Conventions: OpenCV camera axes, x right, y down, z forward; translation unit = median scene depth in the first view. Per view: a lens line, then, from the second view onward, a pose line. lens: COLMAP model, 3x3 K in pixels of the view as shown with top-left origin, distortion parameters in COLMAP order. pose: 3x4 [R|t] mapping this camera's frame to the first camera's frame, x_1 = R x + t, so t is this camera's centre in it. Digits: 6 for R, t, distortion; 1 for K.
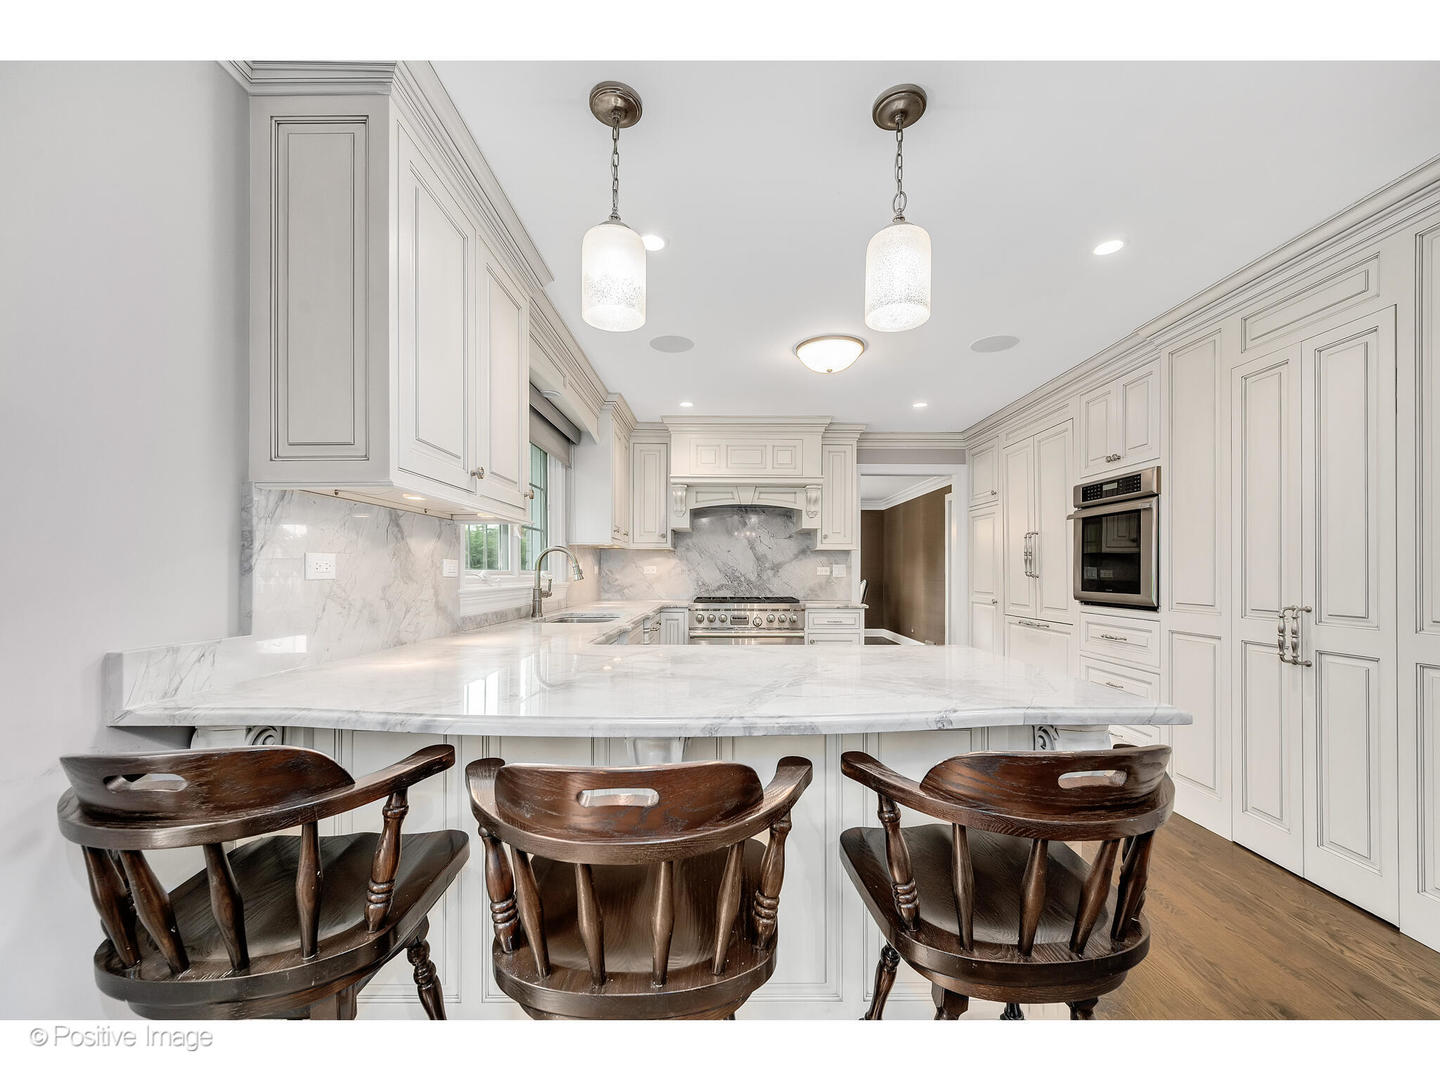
lens RADIAL K [[574.1, 0, 725.4], [0, 574.1, 562.5], [0, 0, 1]] dist [-0.001508, -0.000308]
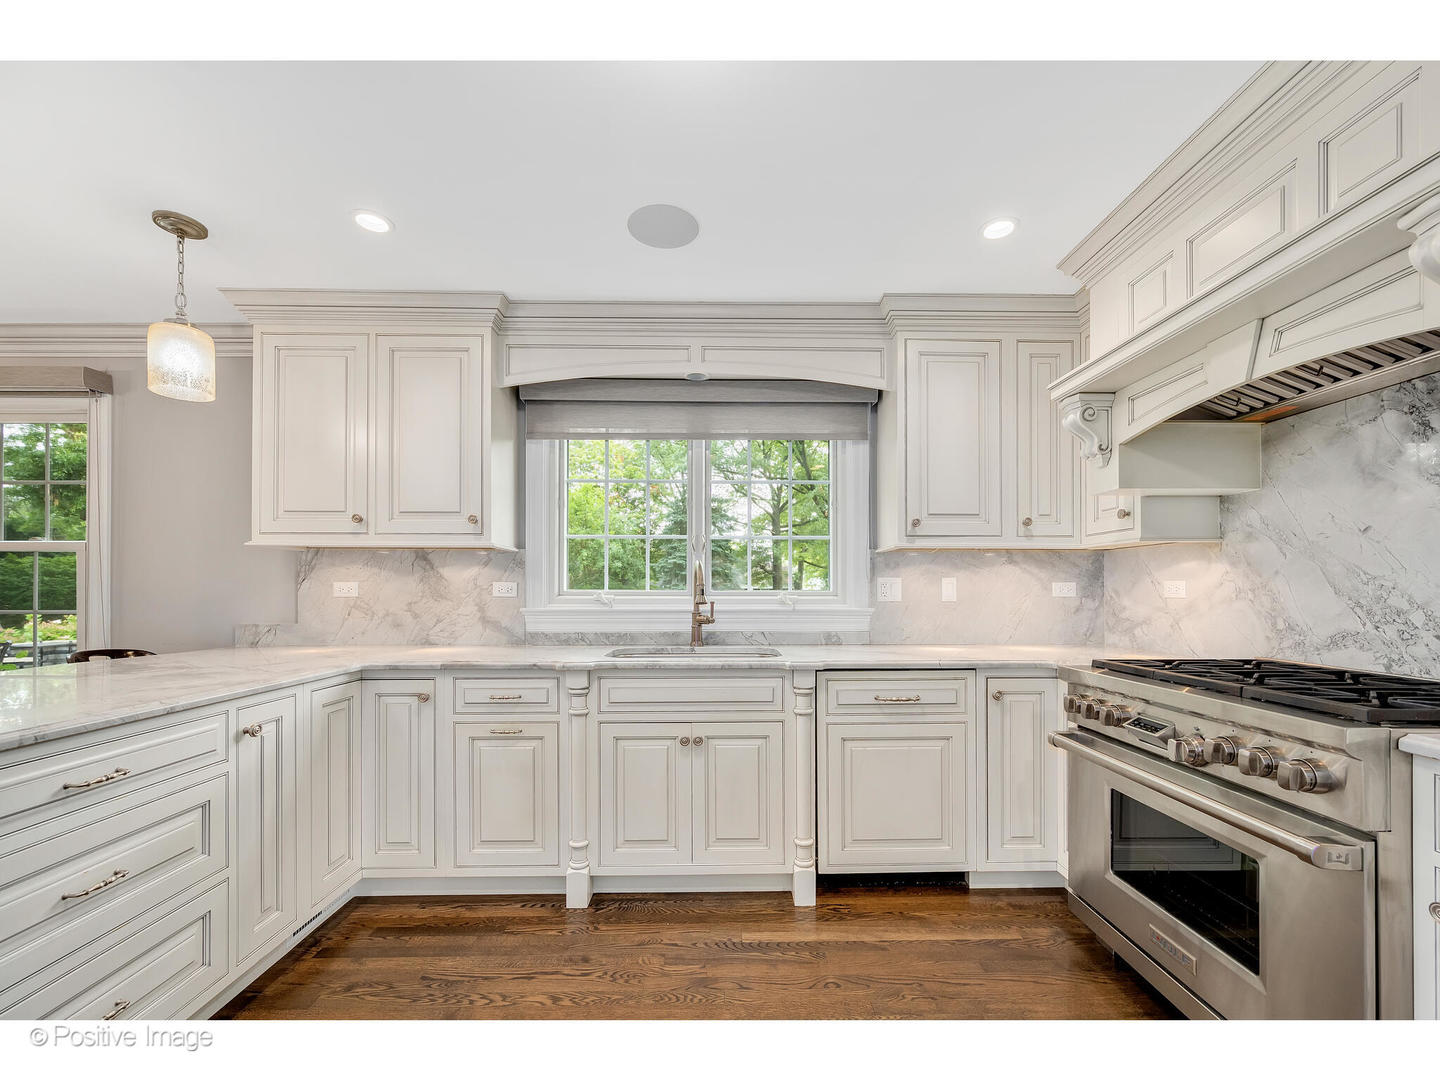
lens RADIAL K [[585.0, 0, 726.3], [0, 585.0, 587.8], [0, 0, 1]] dist [-0.000426, -0.000089]
pose [[0.016467, -0.005472, -0.999849, 0.361556], [0.015744, 0.999862, -0.005213, 0.009647], [0.999740, -0.015656, 0.016551, 0.703143]]
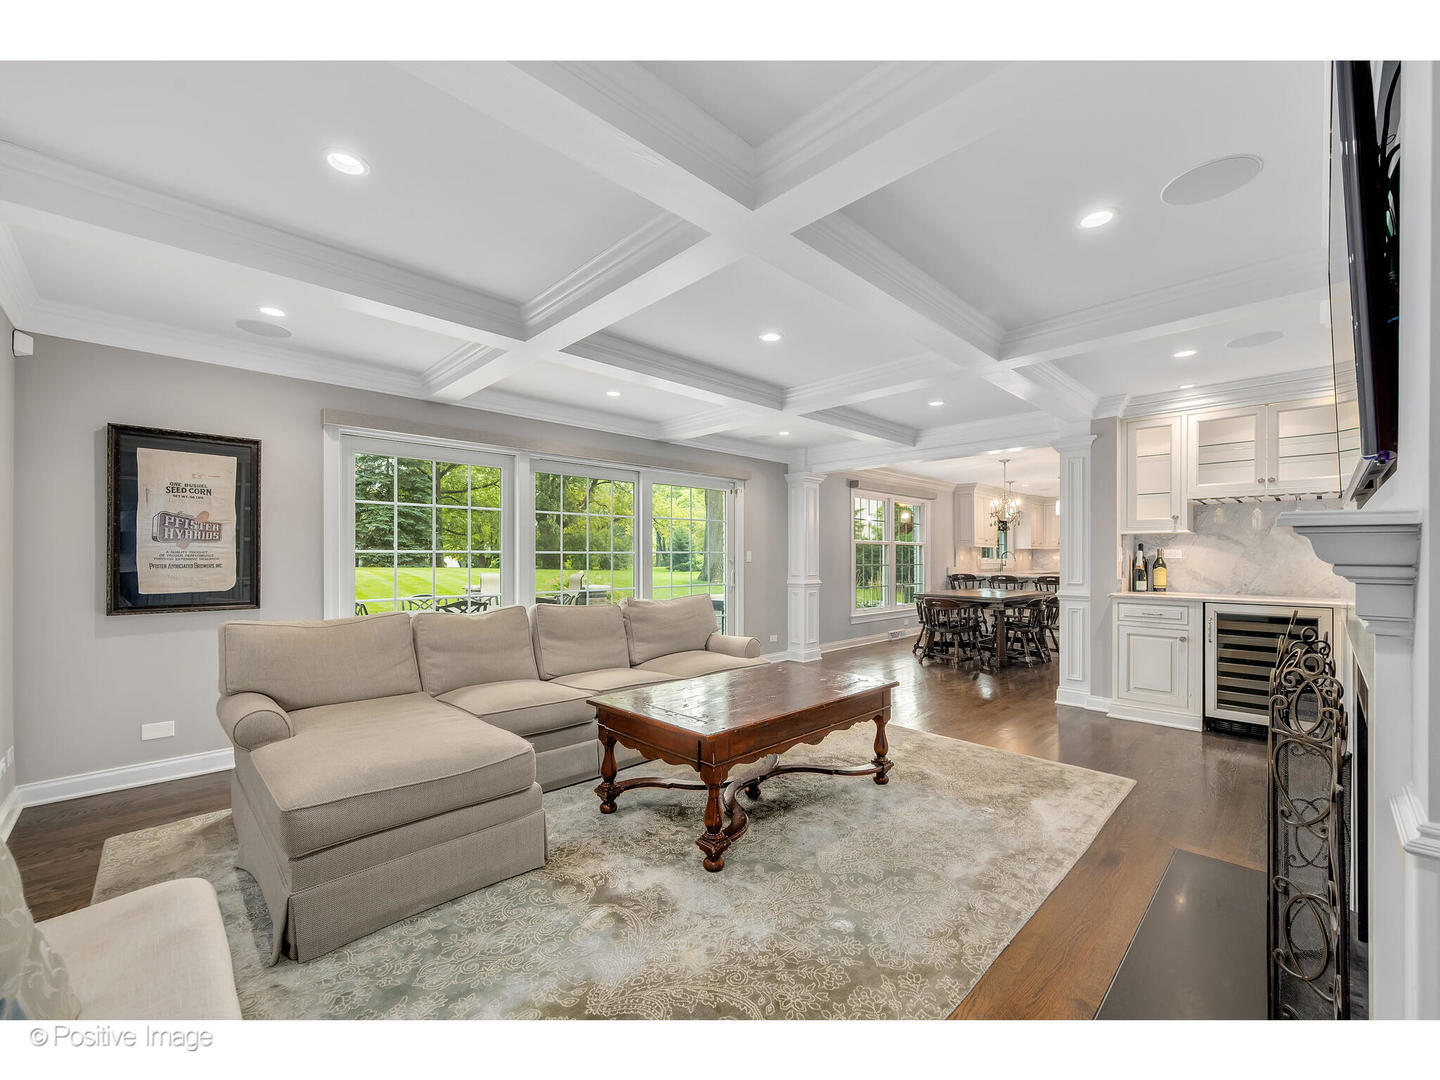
lens RADIAL K [[586.5, 0, 724.8], [0, 586.5, 553.3], [0, 0, 1]] dist [-0.000919, -0.000073]
pose [[0.701234, -0.005691, -0.712908, 0.680947], [0.011096, 0.999934, 0.002932, -0.029698], [0.712845, -0.009967, 0.701251, -1.775441]]
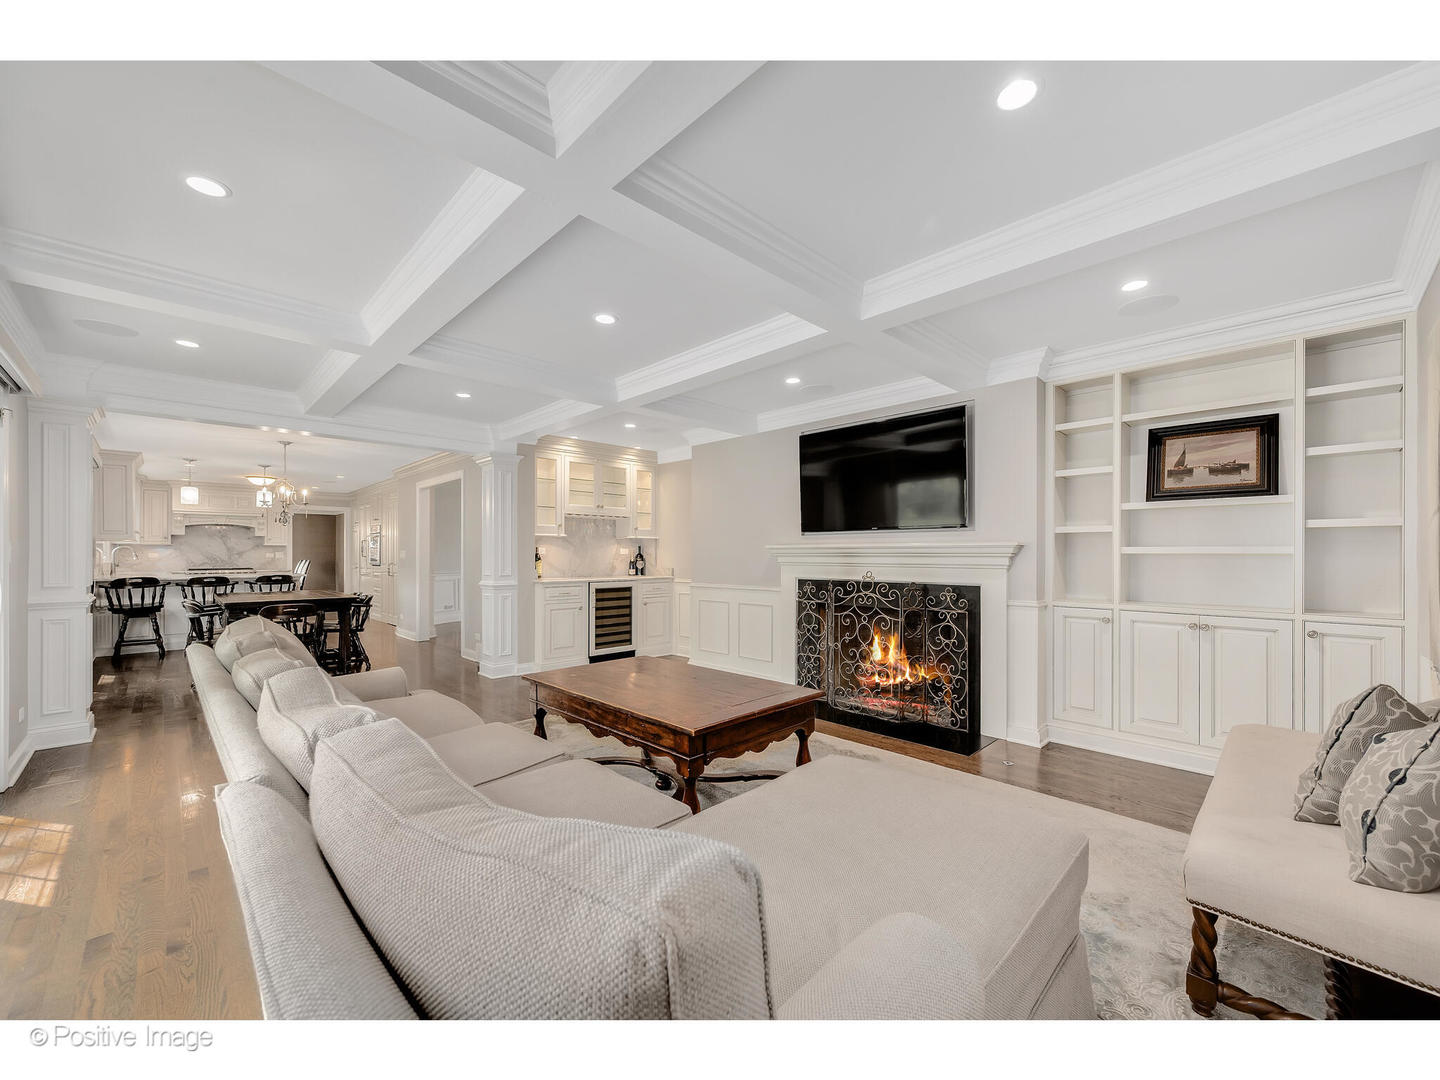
lens RADIAL K [[566.0, 0, 719.0], [0, 566.0, 556.6], [0, 0, 1]] dist [-0.000580, -0.000017]
pose [[0.716014, -0.006526, 0.698055, -0.106826], [-0.007286, 0.999832, 0.016822, -0.029216], [-0.698048, -0.017131, 0.715846, -1.785621]]
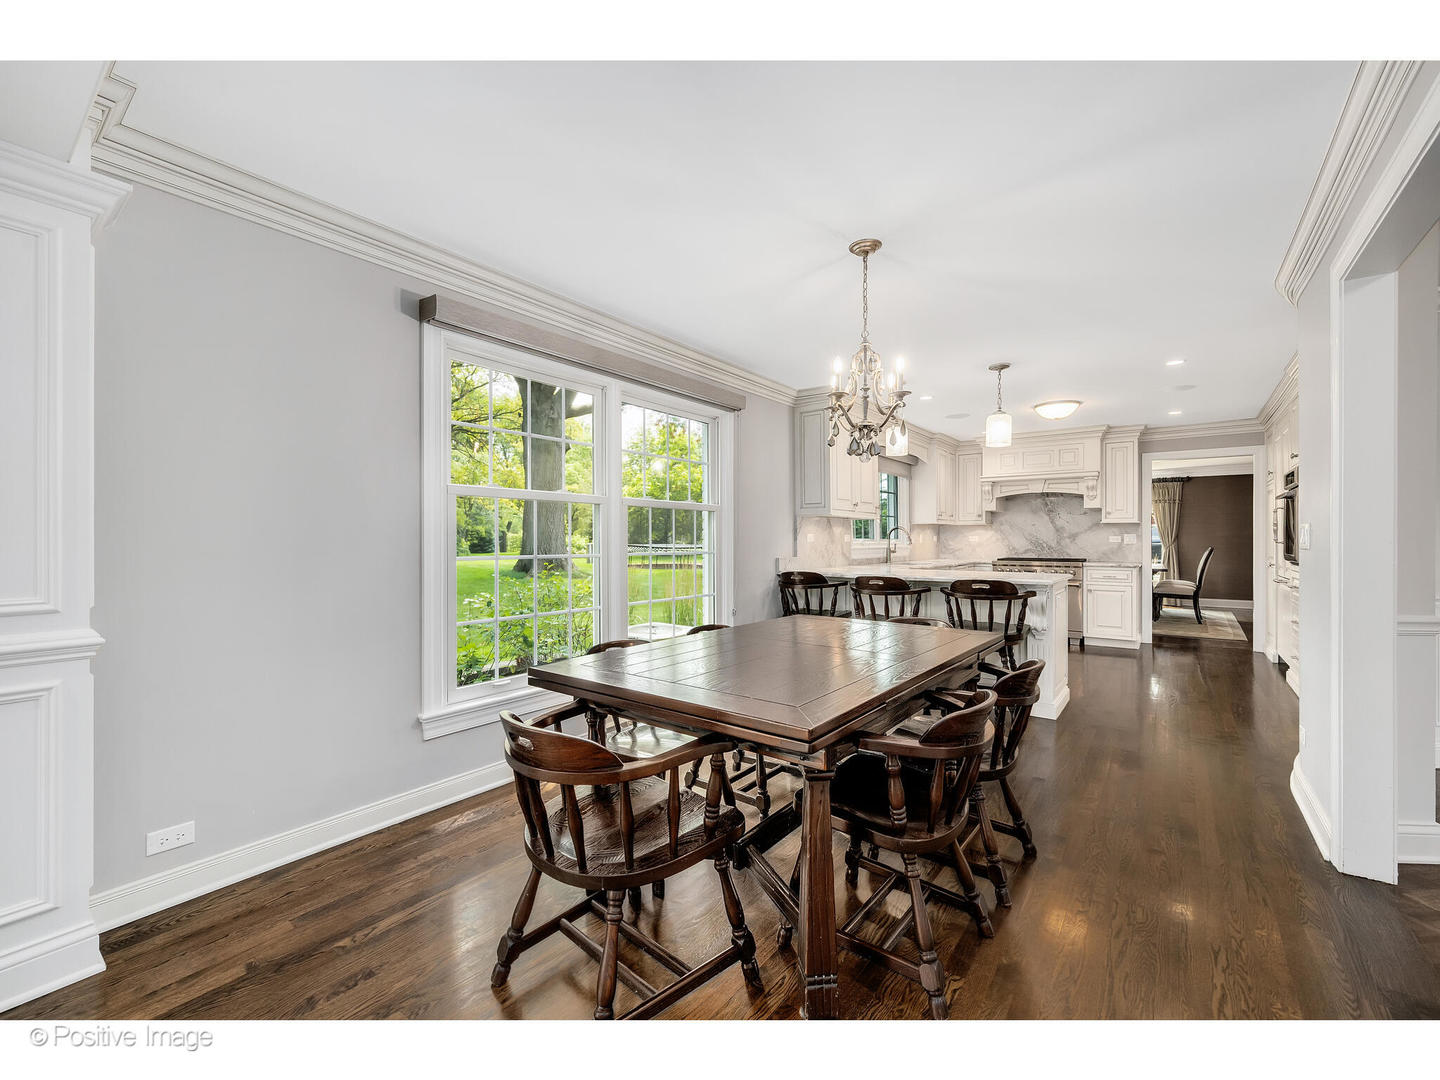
lens RADIAL K [[600.9, 0, 728.4], [0, 600.9, 535.8], [0, 0, 1]] dist [0.000051, -0.000323]
pose [[0.800113, -0.005363, -0.599825, 0.314491], [0.010362, 0.999934, 0.004882, -0.009190], [0.599760, -0.010121, 0.800116, -0.653057]]
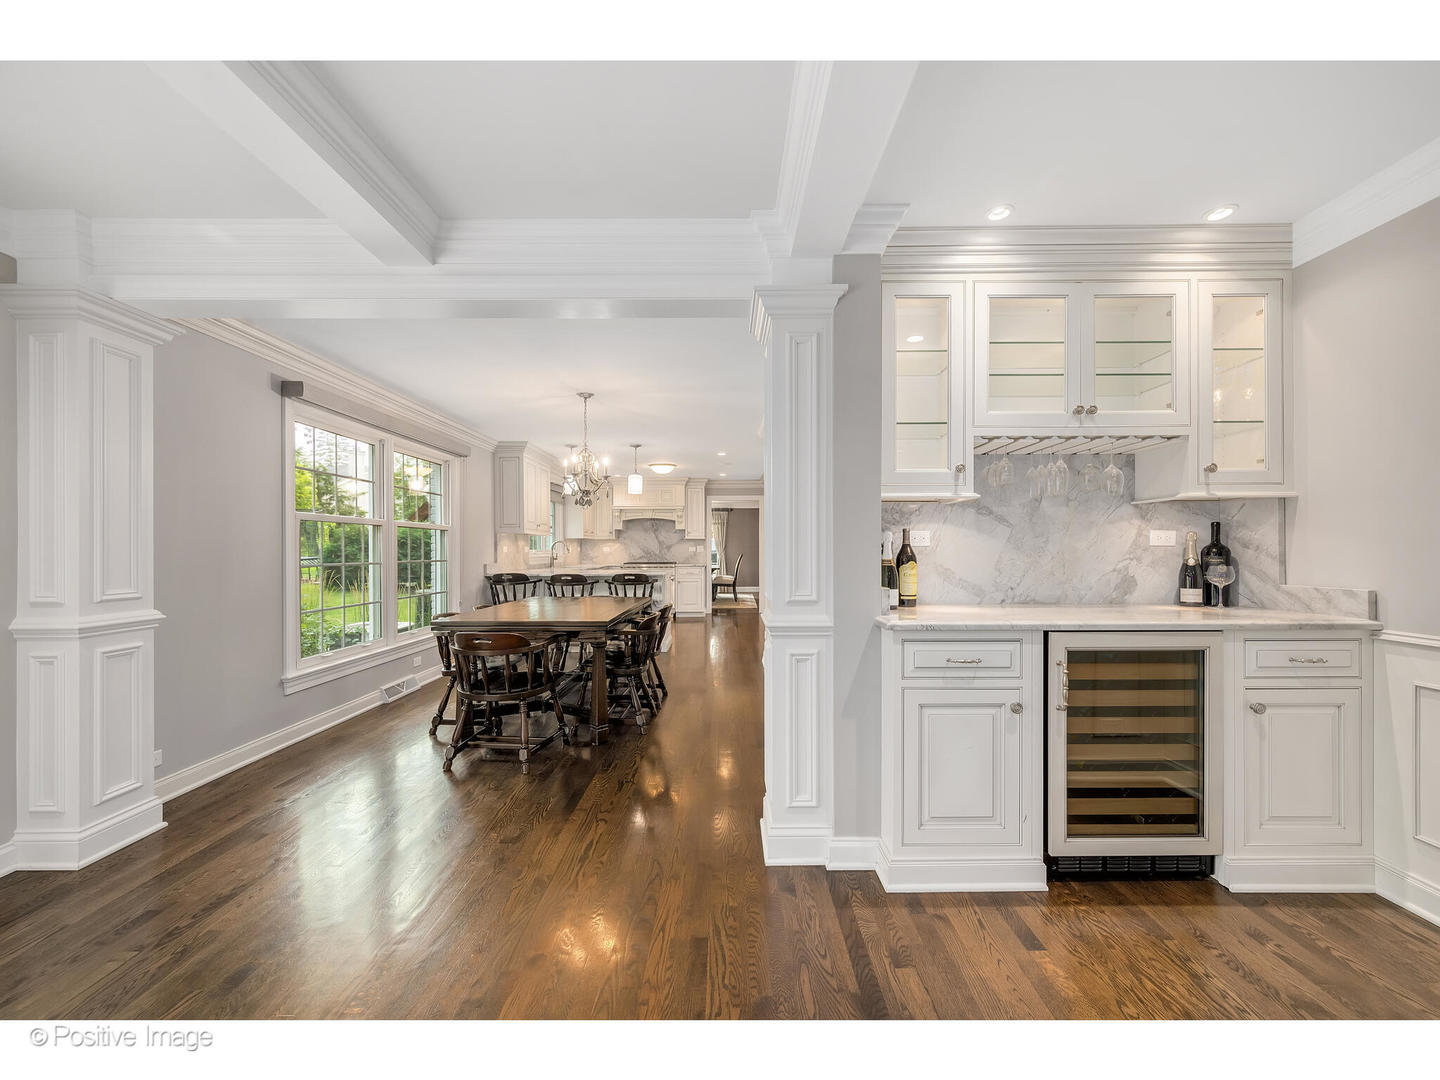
lens RADIAL K [[573.4, 0, 726.6], [0, 573.4, 547.6], [0, 0, 1]] dist [-0.000321, -0.000100]
pose [[0.999971, -0.006444, -0.004103, 0.329956], [0.006495, 0.999902, 0.012415, -0.016668], [0.004023, -0.012441, 0.999915, -1.109360]]
